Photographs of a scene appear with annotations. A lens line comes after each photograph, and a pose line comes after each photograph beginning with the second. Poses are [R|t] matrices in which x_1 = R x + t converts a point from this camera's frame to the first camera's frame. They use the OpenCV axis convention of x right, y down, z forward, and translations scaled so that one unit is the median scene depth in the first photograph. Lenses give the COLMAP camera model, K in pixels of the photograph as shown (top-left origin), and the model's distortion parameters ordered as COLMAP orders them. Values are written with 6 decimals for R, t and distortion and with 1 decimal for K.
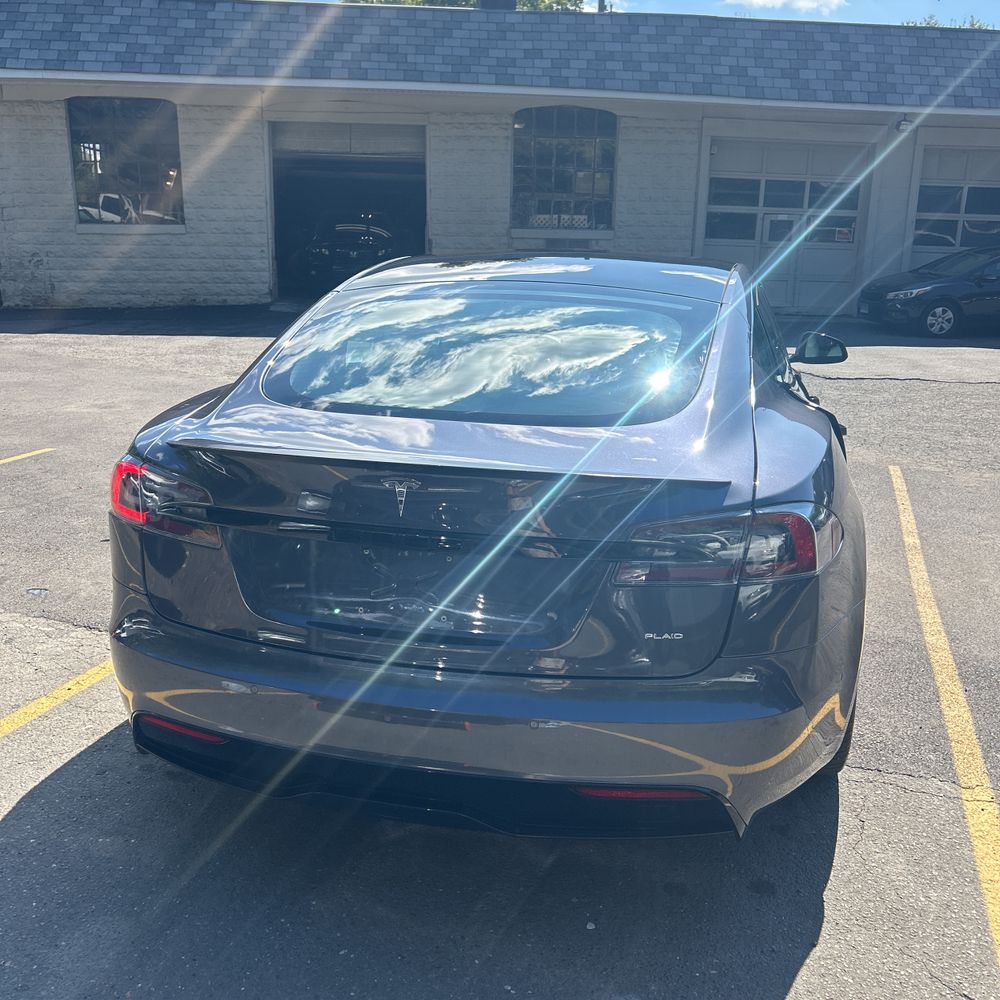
lens RADIAL K [[1007.5, 0, 497.4], [0, 1007.5, 498.7], [0, 0, 1]] dist [0.010261, 0.000000]
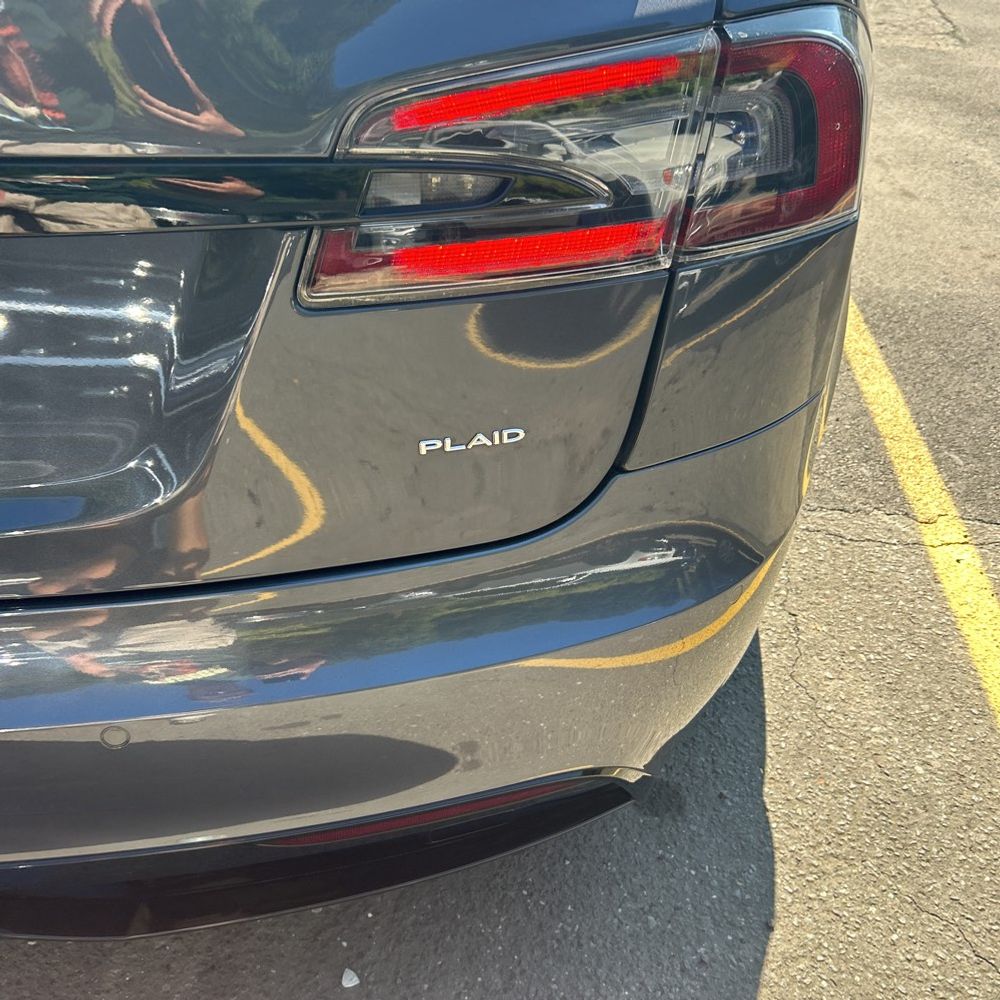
lens RADIAL K [[1007.5, 0, 502.0], [0, 1007.5, 500.9], [0, 0, 1]] dist [0.010261, 0.000000]
pose [[0.972351, -0.123484, 0.198204, 0.087945], [0.040593, 0.925210, 0.377278, 0.022623], [-0.229969, -0.358801, 0.904642, 0.572011]]
